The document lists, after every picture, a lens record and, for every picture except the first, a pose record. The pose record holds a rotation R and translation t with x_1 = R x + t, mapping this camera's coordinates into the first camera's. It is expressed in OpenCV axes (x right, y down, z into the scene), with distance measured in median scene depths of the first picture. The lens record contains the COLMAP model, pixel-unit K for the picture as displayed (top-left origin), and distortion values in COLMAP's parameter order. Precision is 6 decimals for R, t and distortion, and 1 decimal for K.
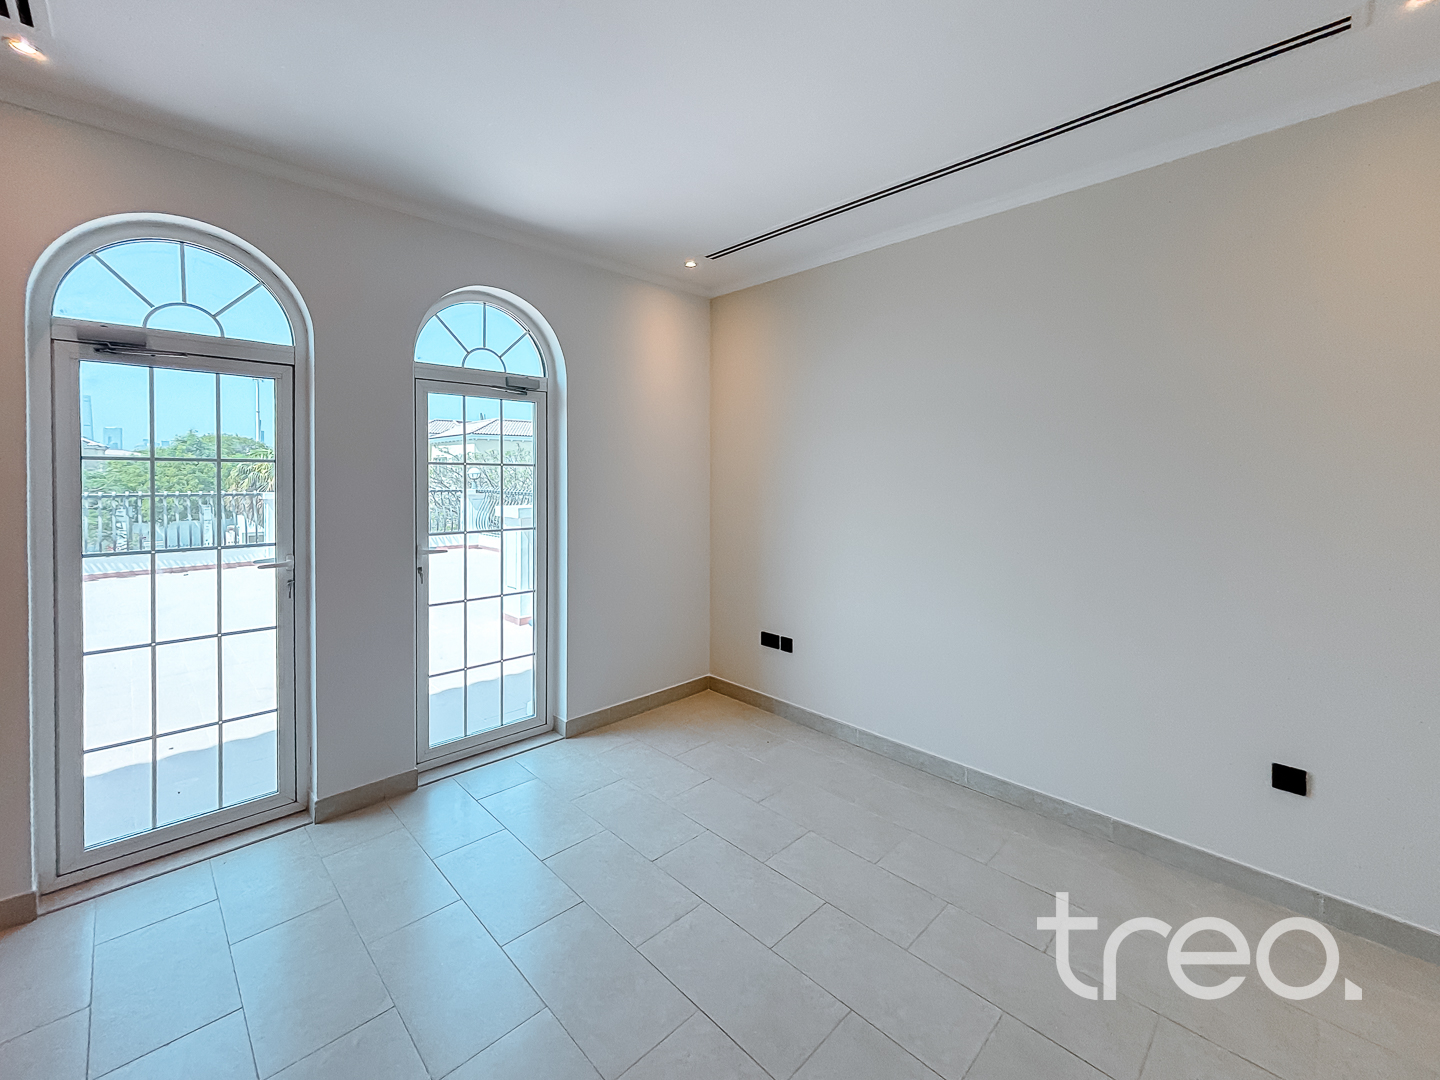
lens RADIAL K [[593.5, 0, 717.0], [0, 593.5, 485.2], [0, 0, 1]] dist [-0.015584, 0.000186]
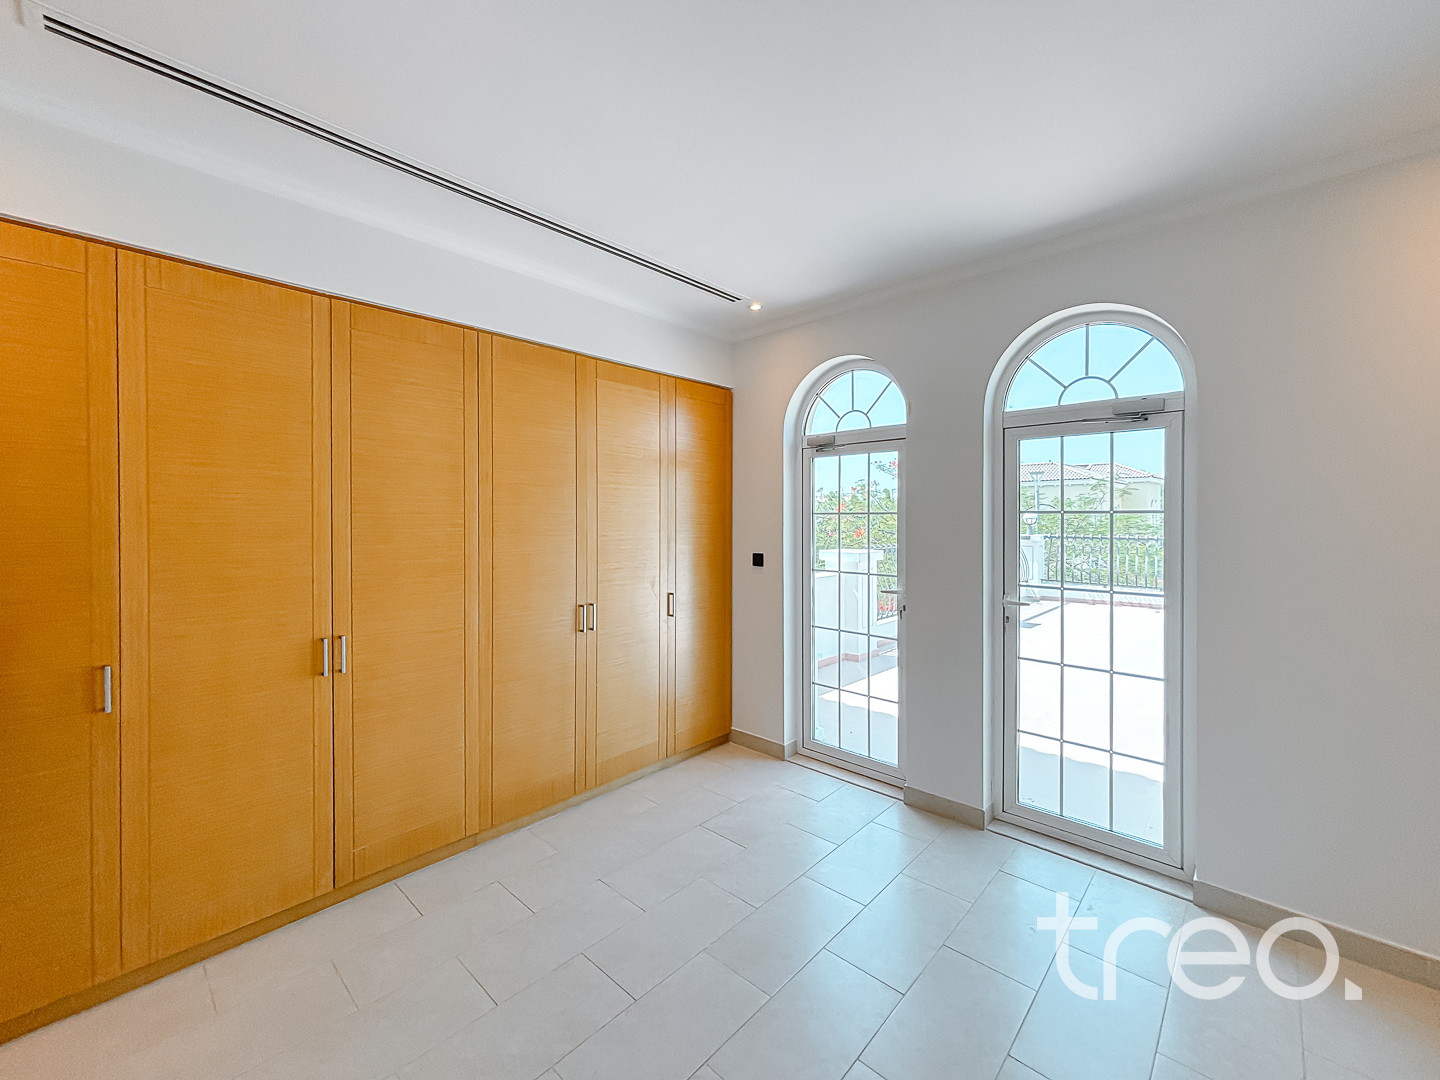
lens RADIAL K [[591.1, 0, 714.8], [0, 591.1, 536.3], [0, 0, 1]] dist [-0.000982, -0.000469]
pose [[0.038705, 0.020171, -0.999047, 0.444774], [-0.021694, 0.999578, 0.019341, -0.004956], [0.999015, 0.020925, 0.039126, 0.427614]]
